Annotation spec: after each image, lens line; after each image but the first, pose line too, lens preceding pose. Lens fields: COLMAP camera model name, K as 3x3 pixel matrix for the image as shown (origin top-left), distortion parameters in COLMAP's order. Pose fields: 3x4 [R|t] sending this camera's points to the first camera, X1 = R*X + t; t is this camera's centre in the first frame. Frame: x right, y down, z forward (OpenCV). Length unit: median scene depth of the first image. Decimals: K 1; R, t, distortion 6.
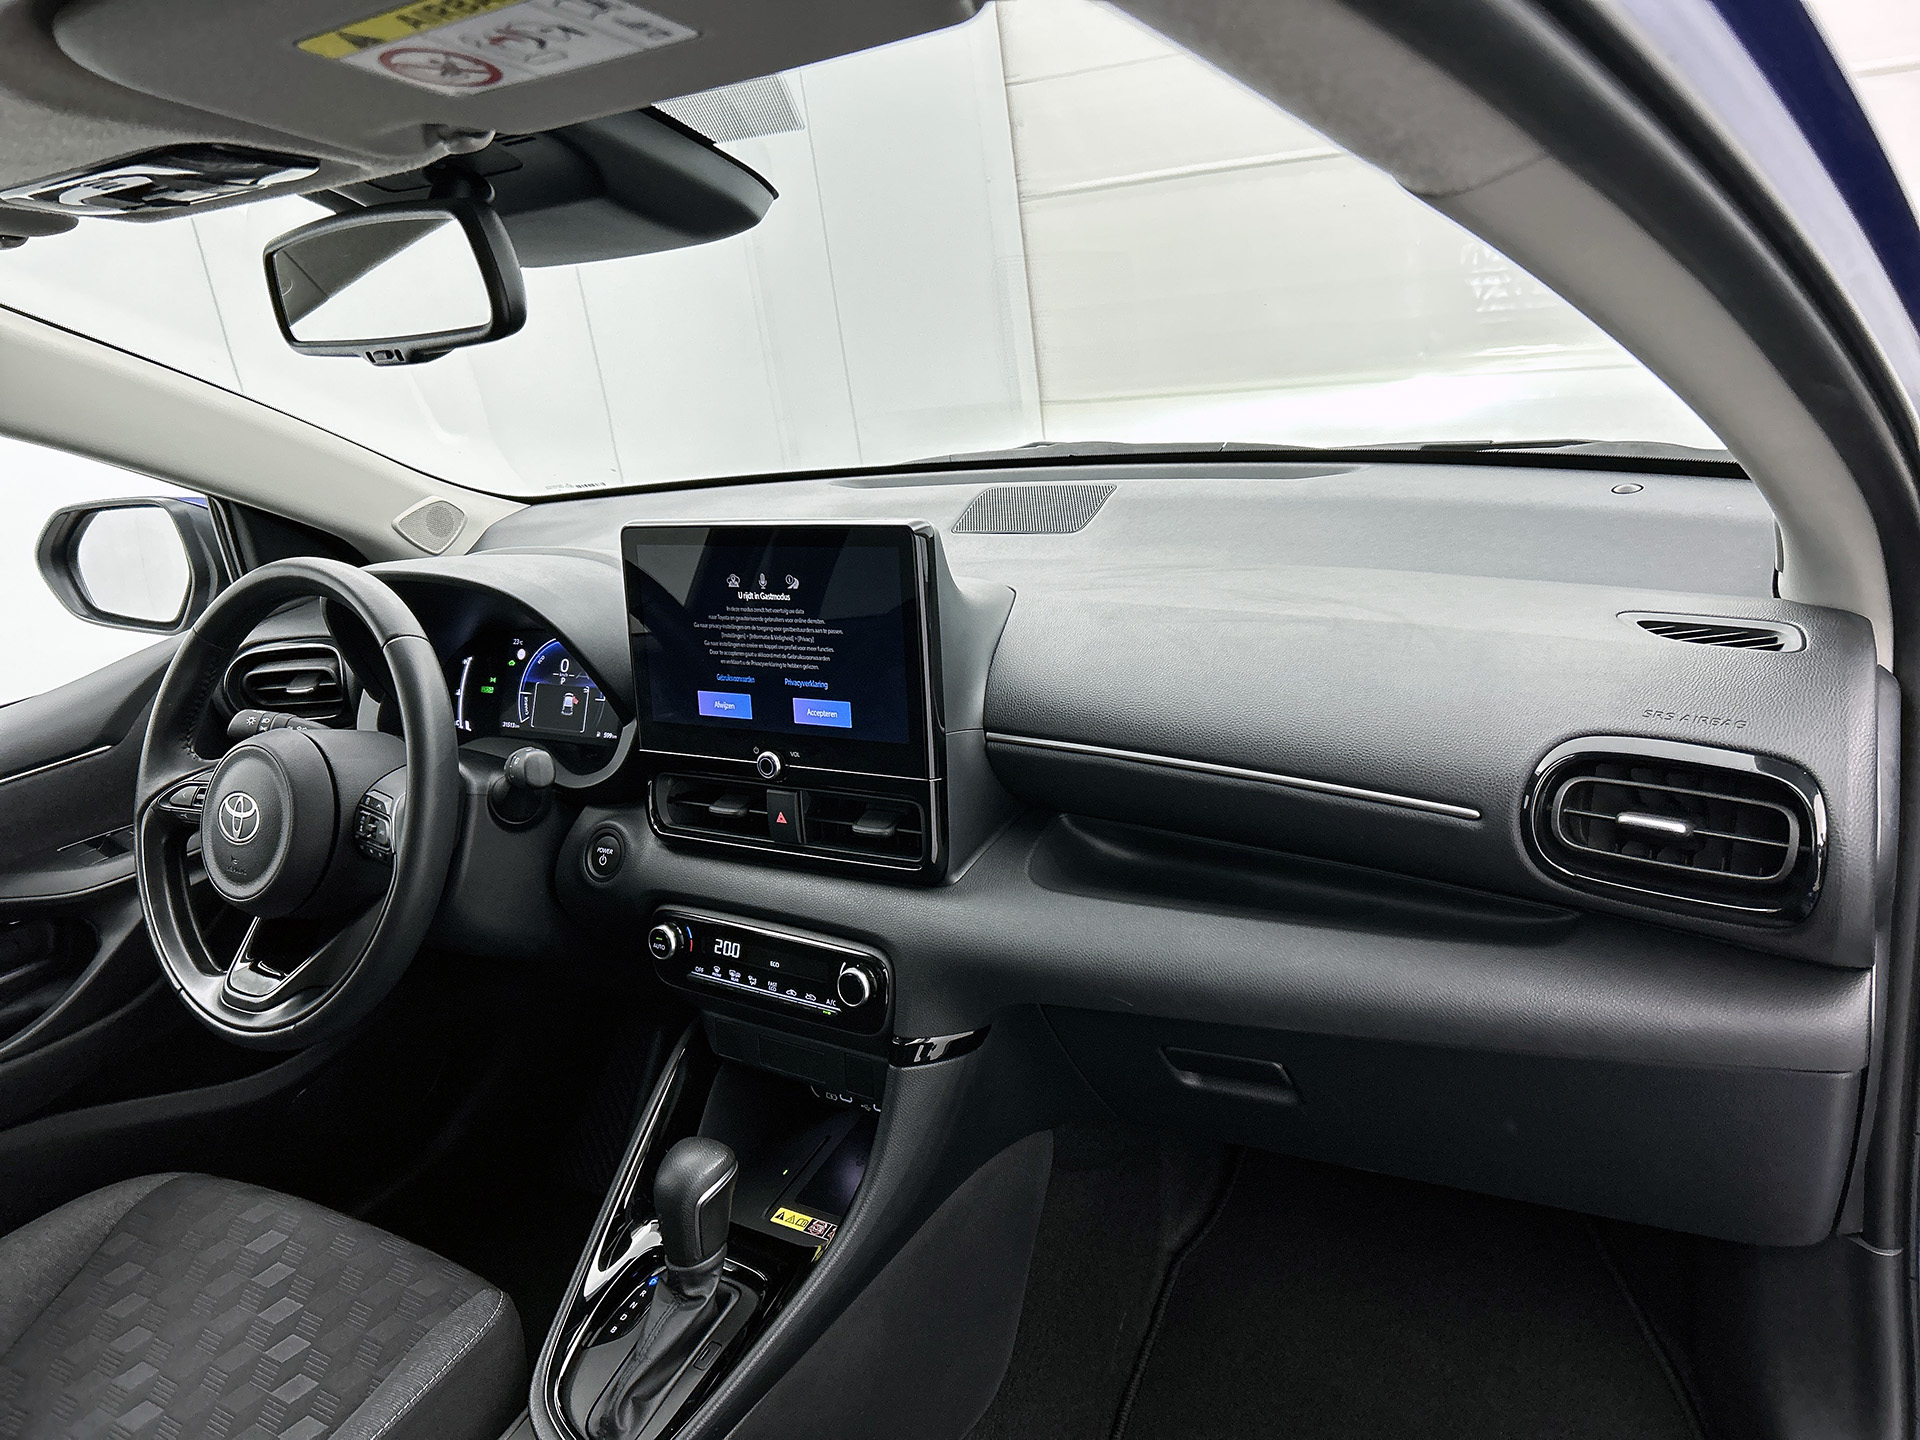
lens RADIAL K [[1465.1, 0, 934.6], [0, 1465.1, 694.8], [0, 0, 1]] dist [0.052150, -0.070654]
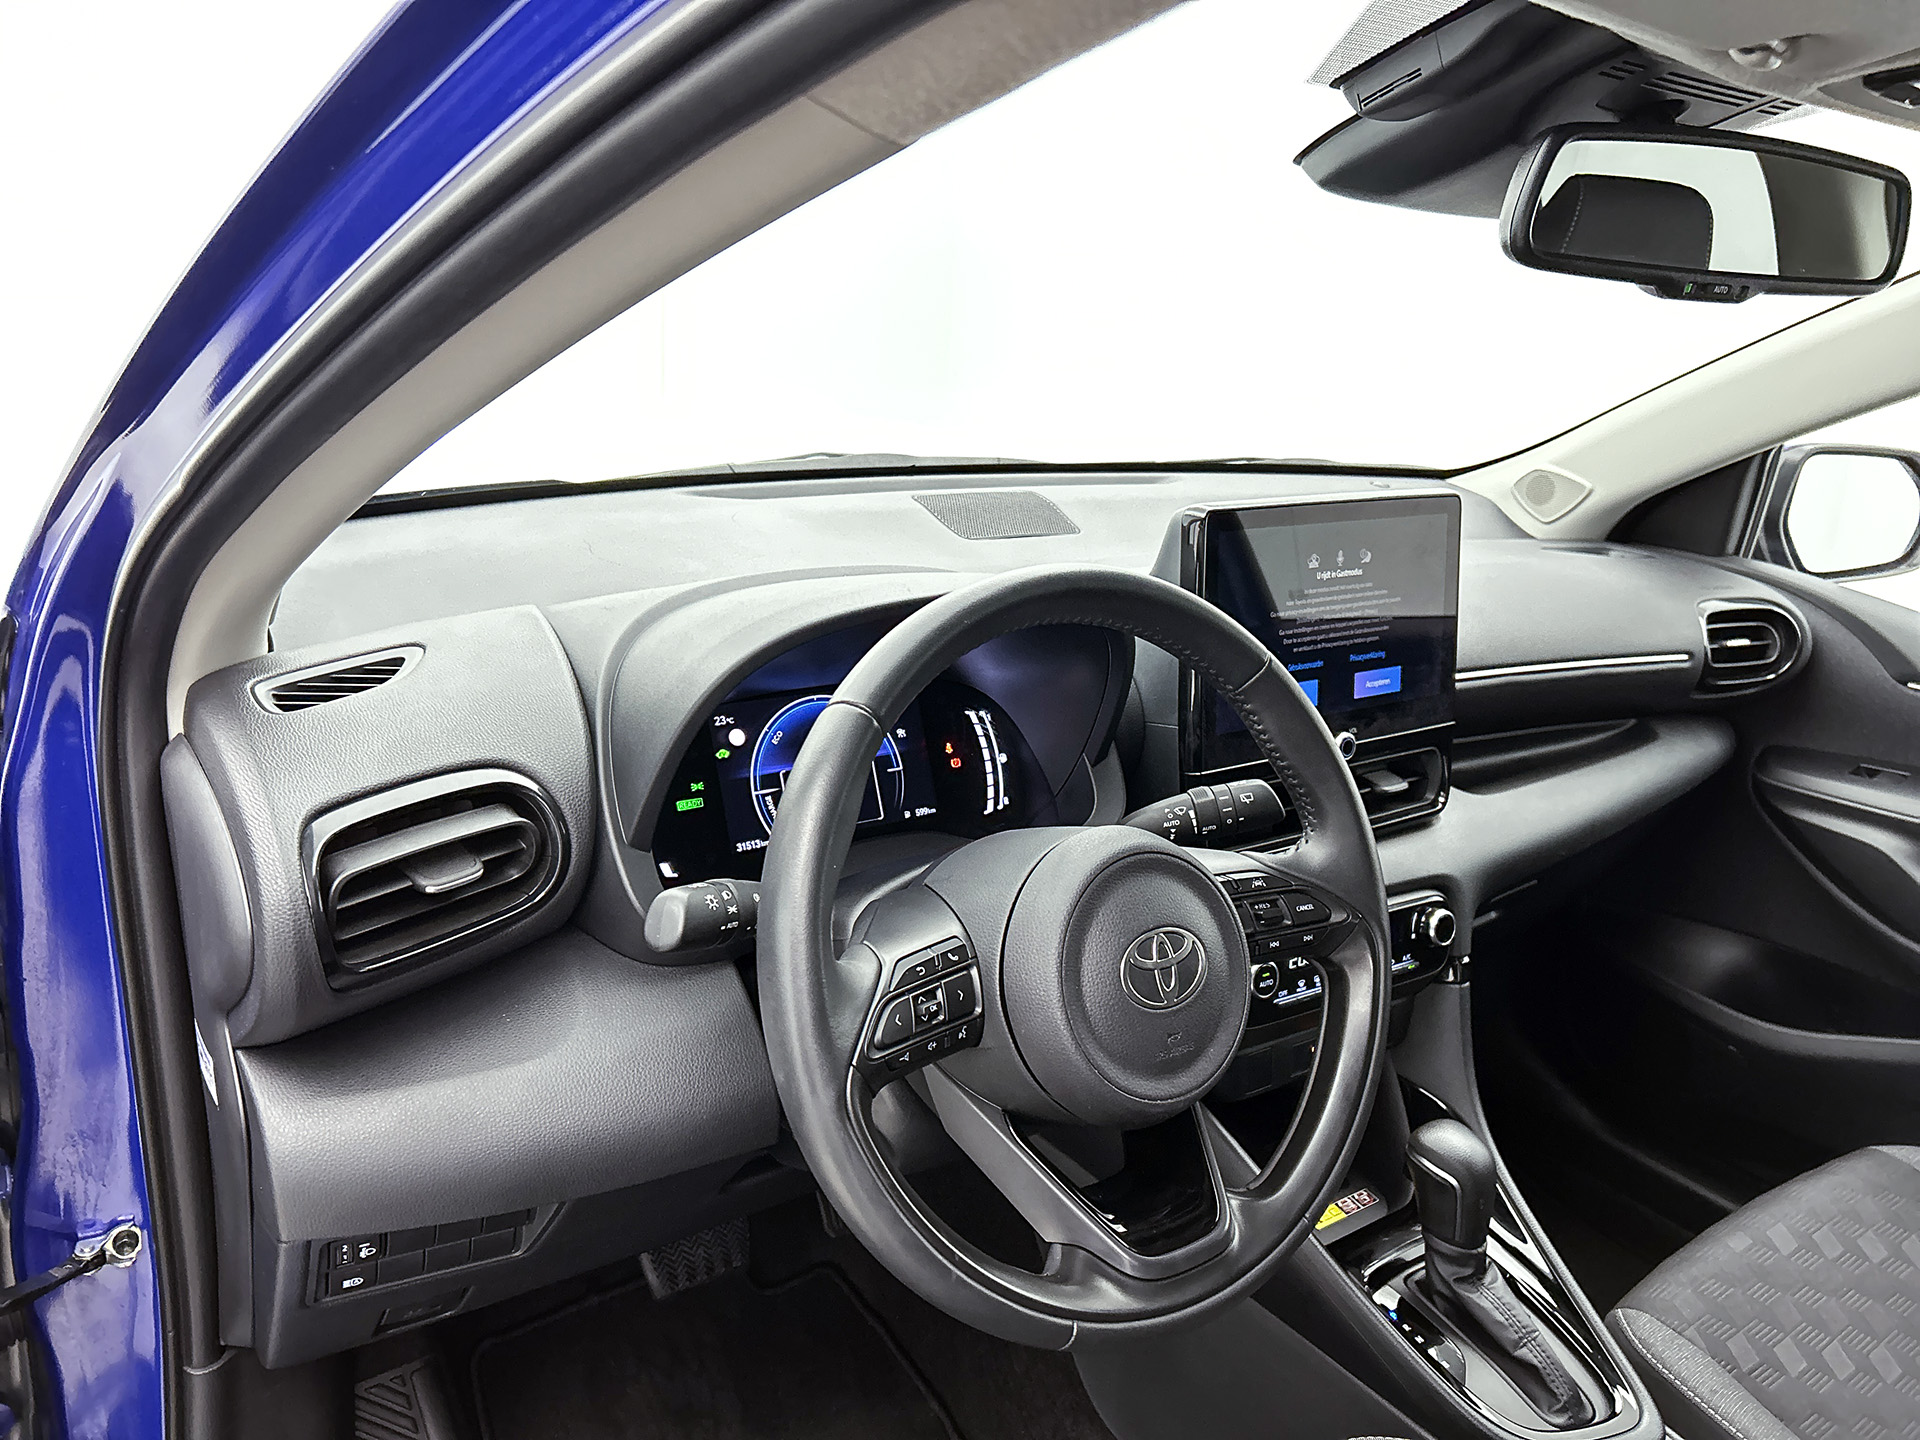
lens RADIAL K [[1465.1, 0, 962.2], [0, 1465.1, 719.6], [0, 0, 1]] dist [0.052150, -0.070654]
pose [[0.353386, -0.129585, 0.926459, -1.112021], [0.174447, 0.982116, 0.070829, -0.083748], [-0.919068, 0.136588, 0.369672, 0.868453]]
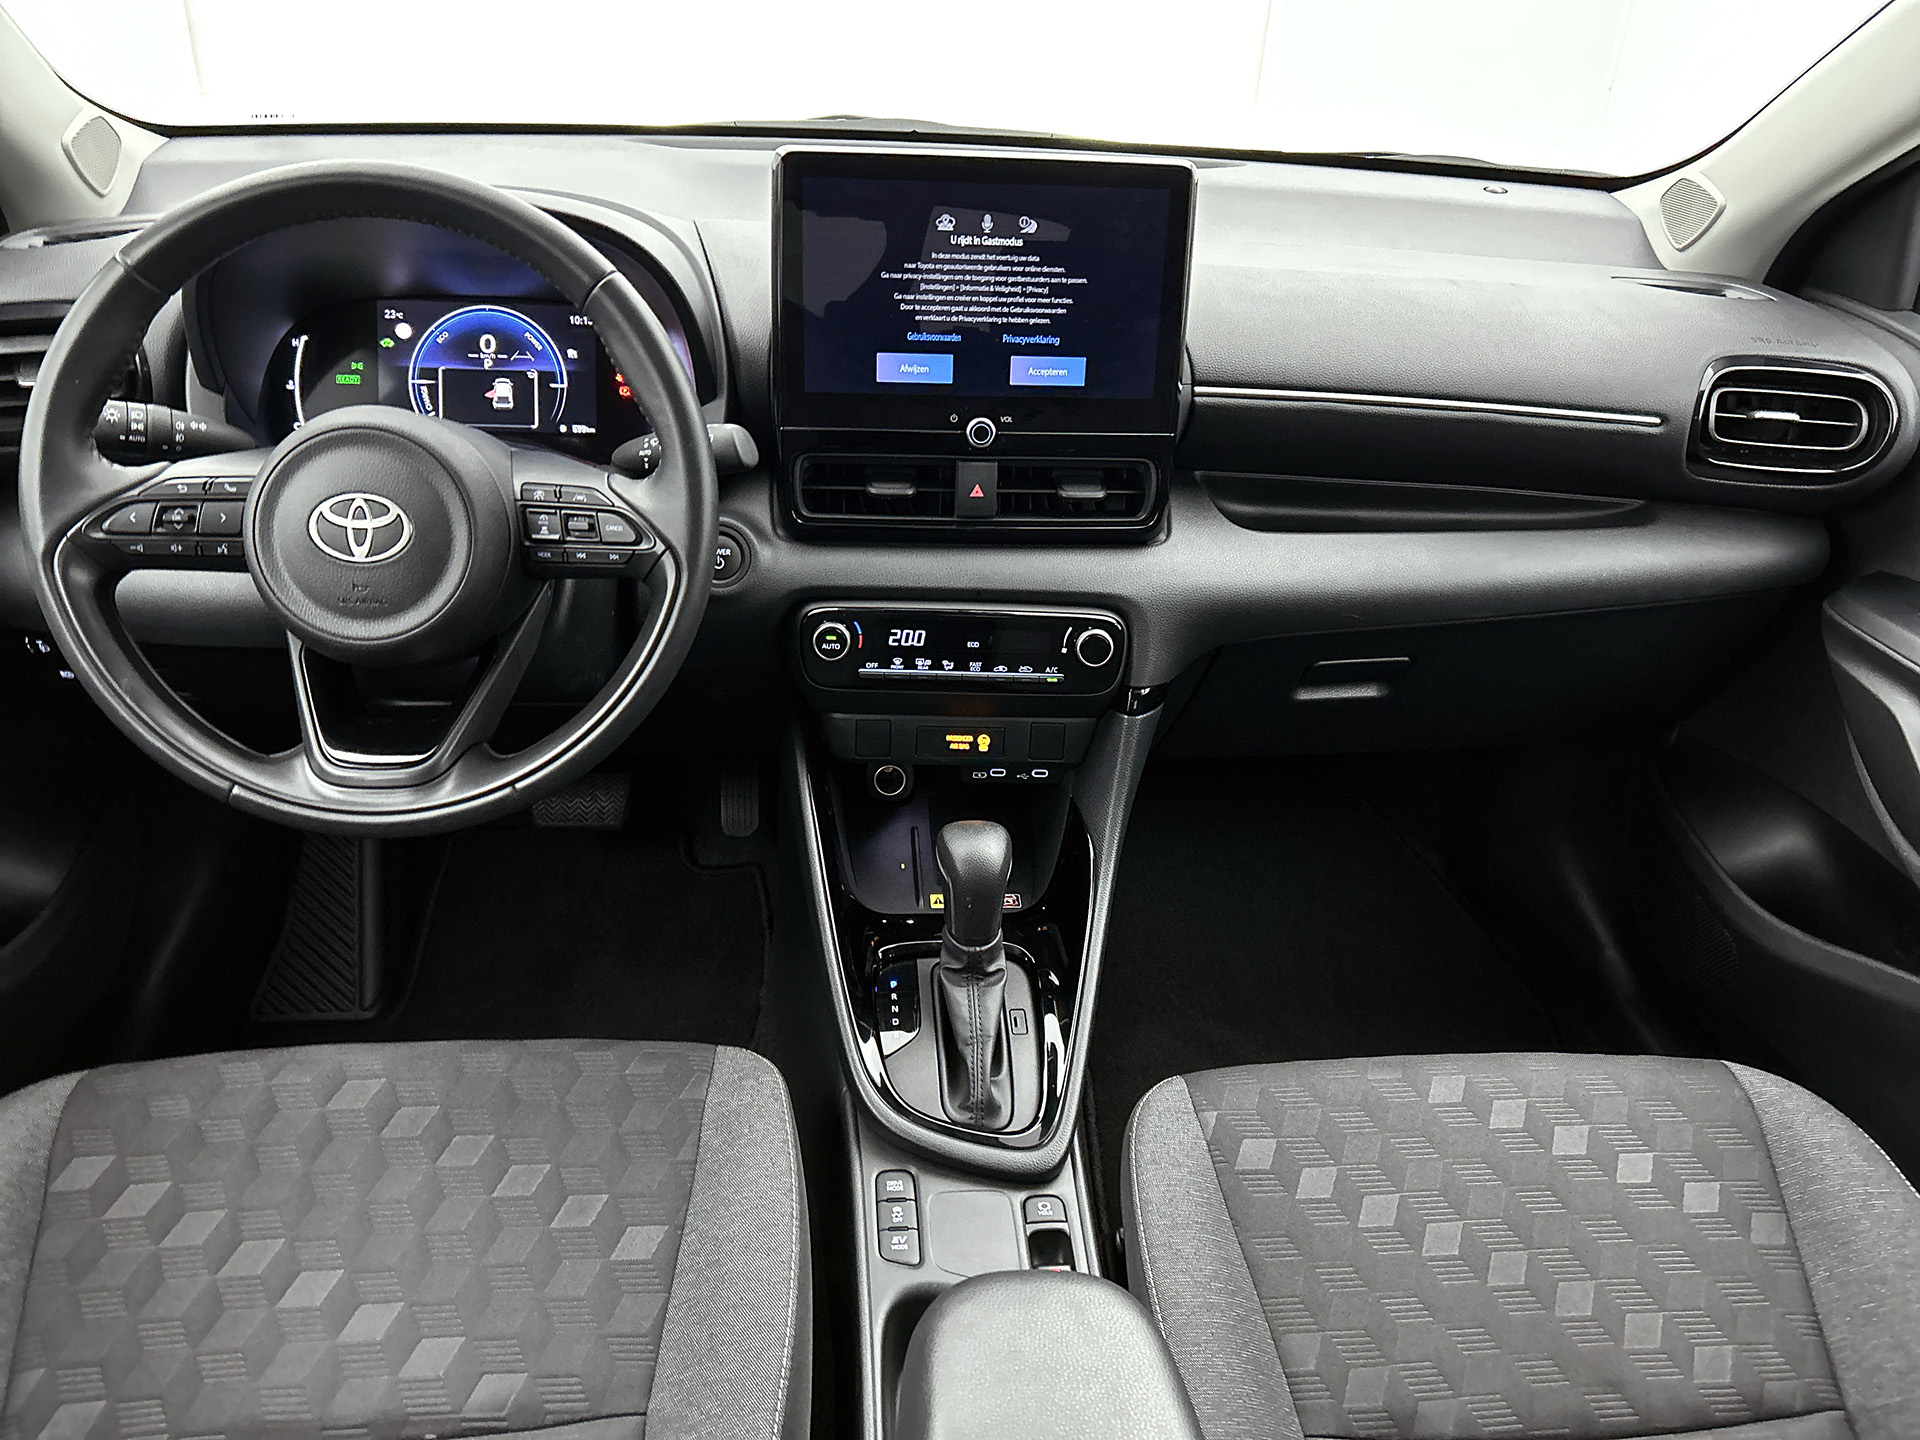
lens RADIAL K [[1465.1, 0, 949.9], [0, 1465.1, 727.5], [0, 0, 1]] dist [0.052150, -0.070654]
pose [[0.783106, -0.146503, 0.604385, -0.724582], [0.042003, 0.982096, 0.183636, 0.060641], [-0.620468, -0.118421, 0.775240, 0.260080]]
